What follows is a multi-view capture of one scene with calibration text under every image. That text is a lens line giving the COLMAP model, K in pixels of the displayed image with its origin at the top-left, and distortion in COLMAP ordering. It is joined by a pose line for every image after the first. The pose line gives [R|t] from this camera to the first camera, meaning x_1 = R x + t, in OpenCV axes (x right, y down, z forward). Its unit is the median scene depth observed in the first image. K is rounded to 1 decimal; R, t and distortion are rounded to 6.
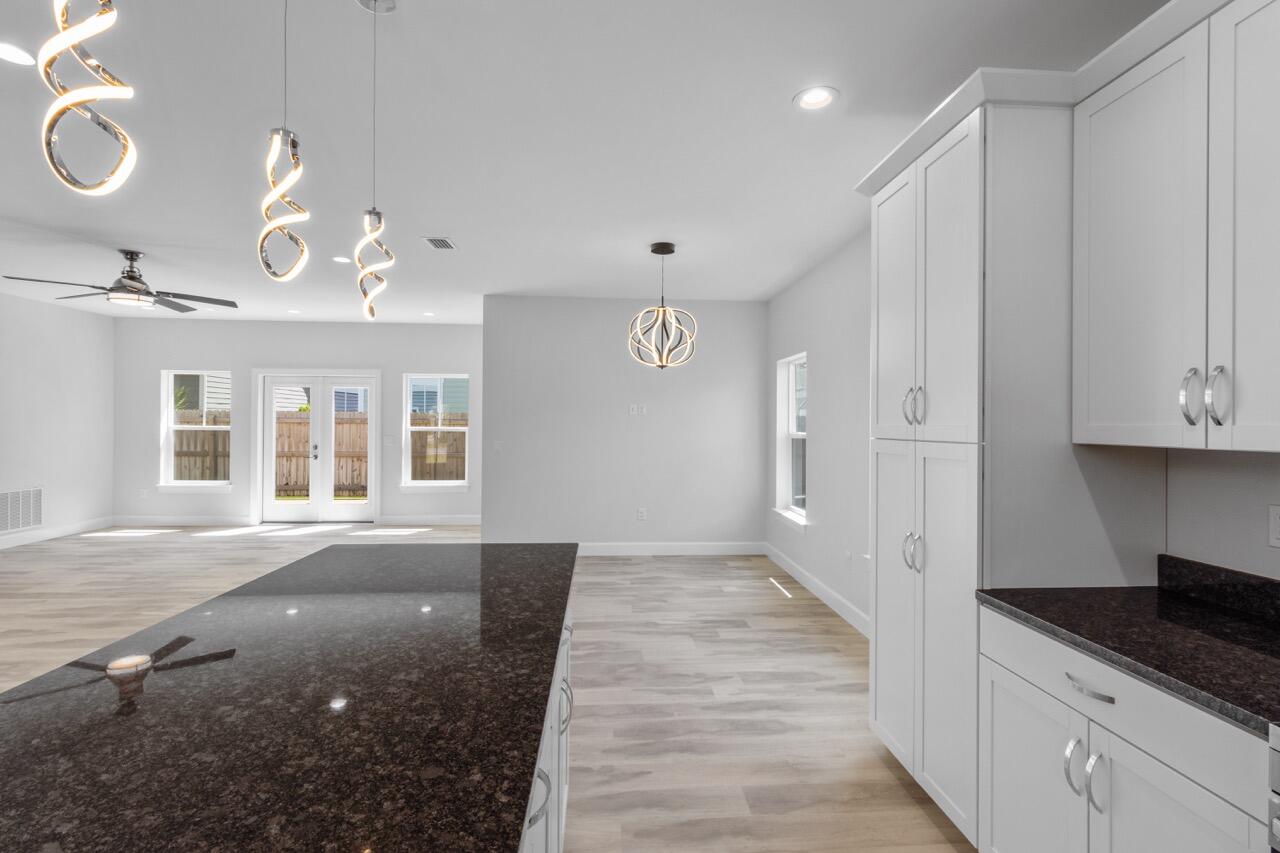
lens RADIAL K [[594.8, 0, 643.6], [0, 594.8, 424.5], [0, 0, 1]] dist [0.003796, -0.000292]
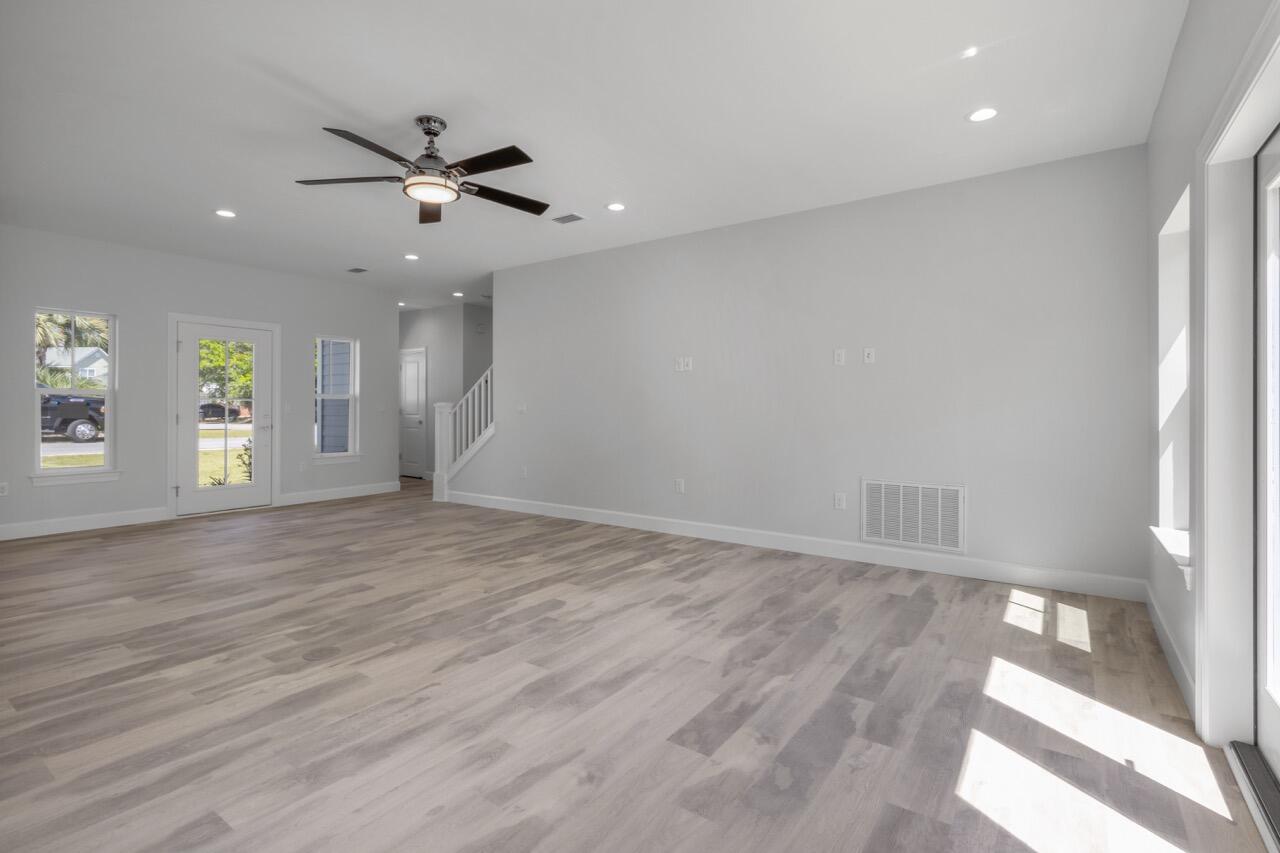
lens RADIAL K [[595.8, 0, 638.0], [0, 595.8, 403.9], [0, 0, 1]] dist [0.000375, -0.000154]
pose [[-0.634353, -0.014463, -0.772908, -0.516911], [-0.006809, 0.999891, -0.013123, 0.048795], [0.773013, -0.003062, -0.634382, 1.737105]]
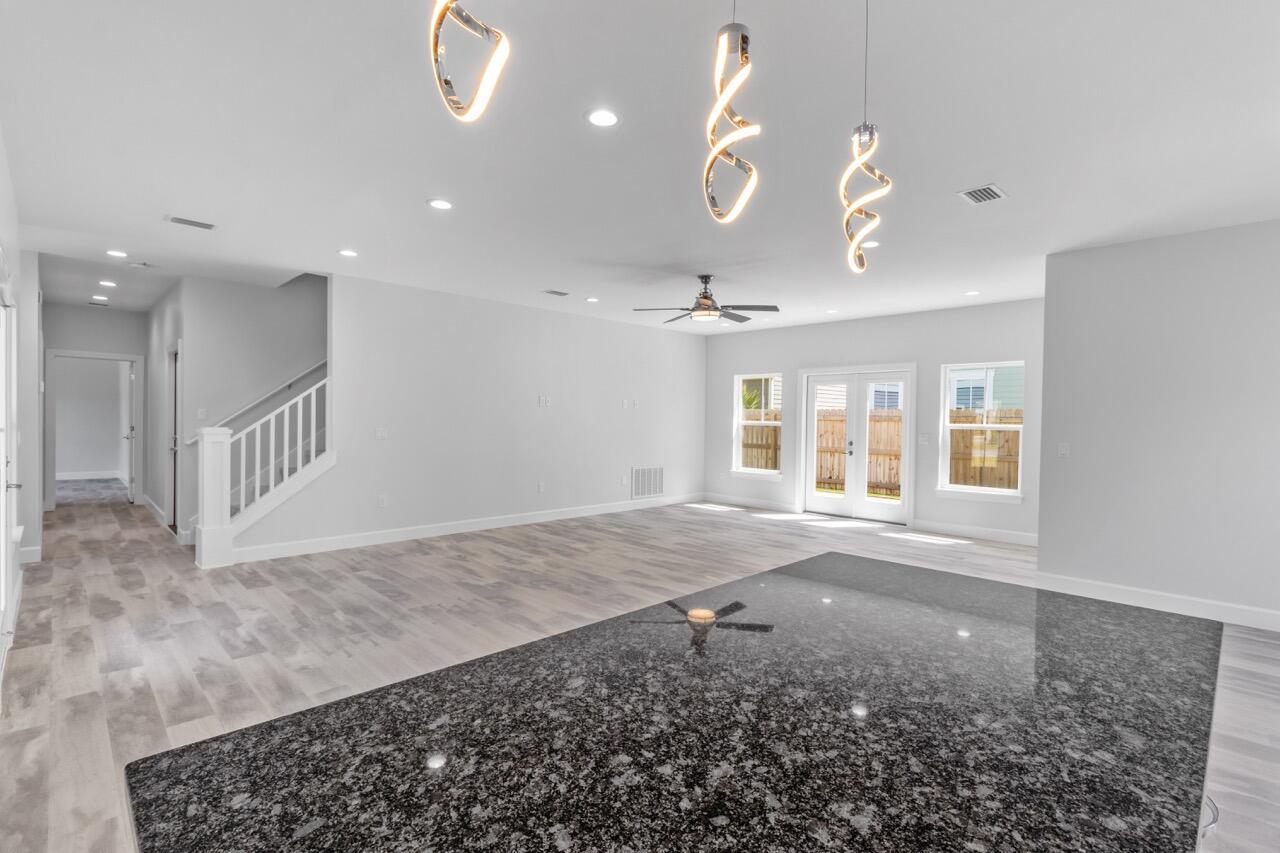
lens RADIAL K [[597.1, 0, 639.3], [0, 597.1, 429.4], [0, 0, 1]] dist [0.001522, 0.000095]
pose [[0.650070, 0.015066, -0.759725, -0.023024], [-0.008360, 0.999885, 0.012676, 0.007879], [0.759828, -0.001889, 0.650121, 0.117992]]
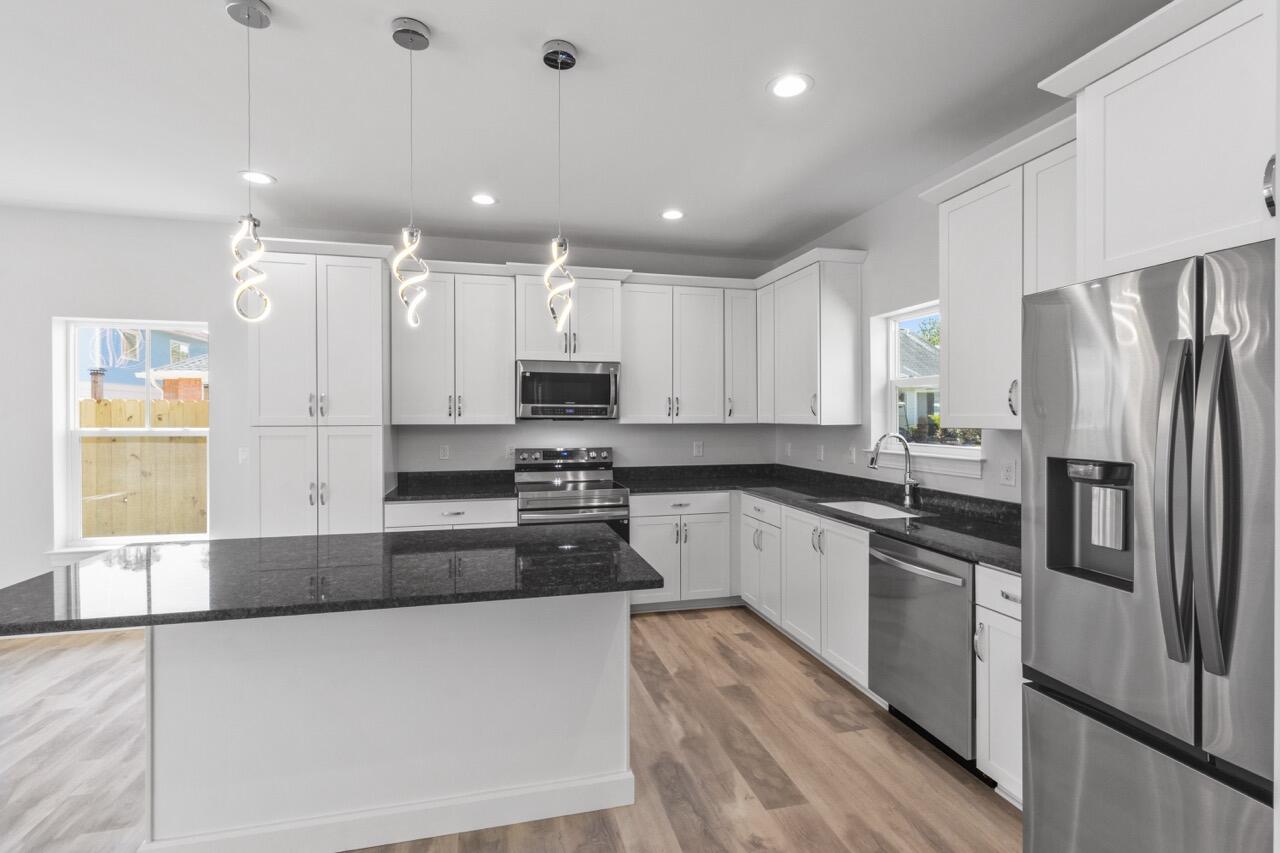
lens RADIAL K [[588.4, 0, 634.7], [0, 588.4, 420.9], [0, 0, 1]] dist [0.002244, 0.000204]
pose [[-0.174506, -0.012898, 0.984572, -0.654110], [-0.003127, 0.999916, 0.012545, -0.005973], [-0.984651, -0.000890, -0.174532, 0.209799]]
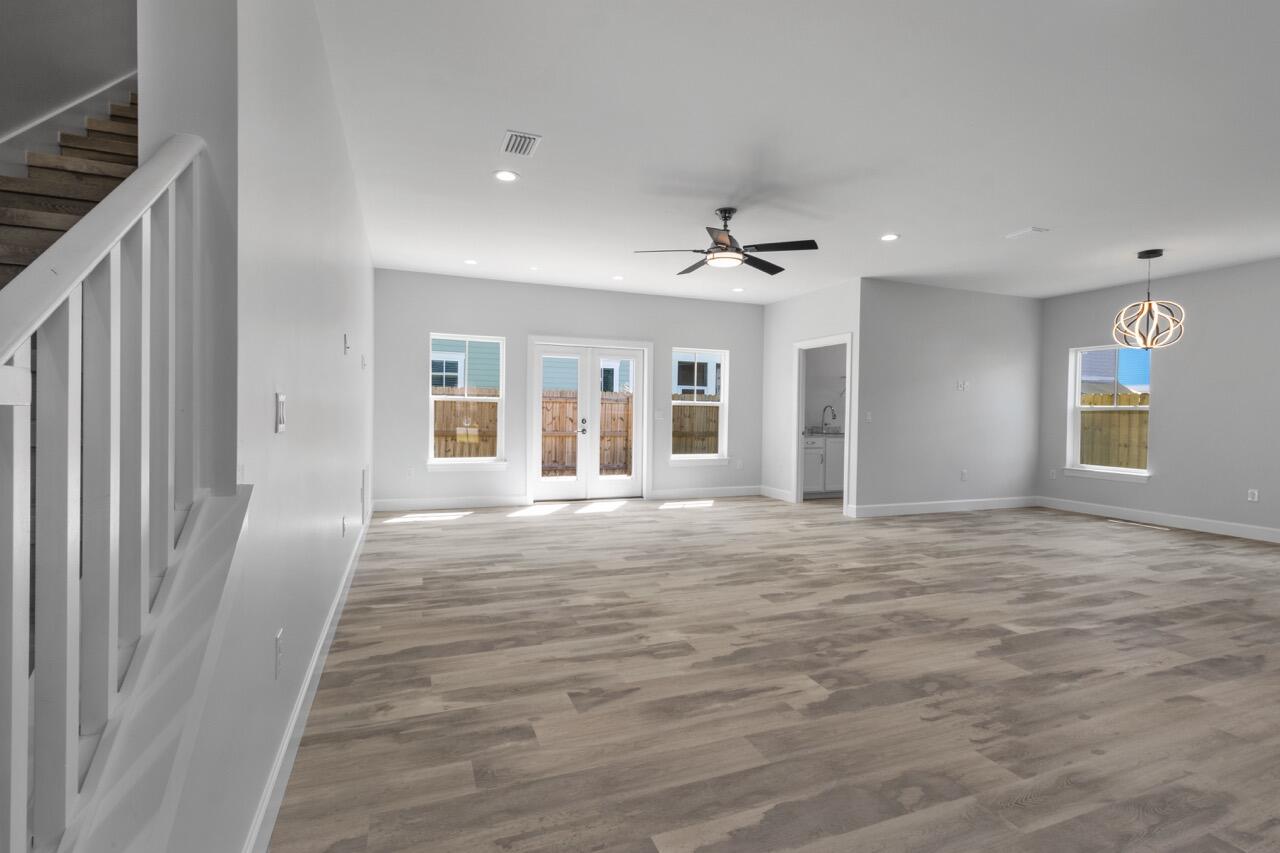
lens RADIAL K [[589.9, 0, 639.7], [0, 589.9, 426.0], [0, 0, 1]] dist [0.000863, 0.000393]
pose [[0.952810, -0.003864, 0.303543, -1.374434], [-0.004118, 0.999663, 0.025649, 0.038982], [-0.303539, -0.025689, 0.952473, 0.131924]]
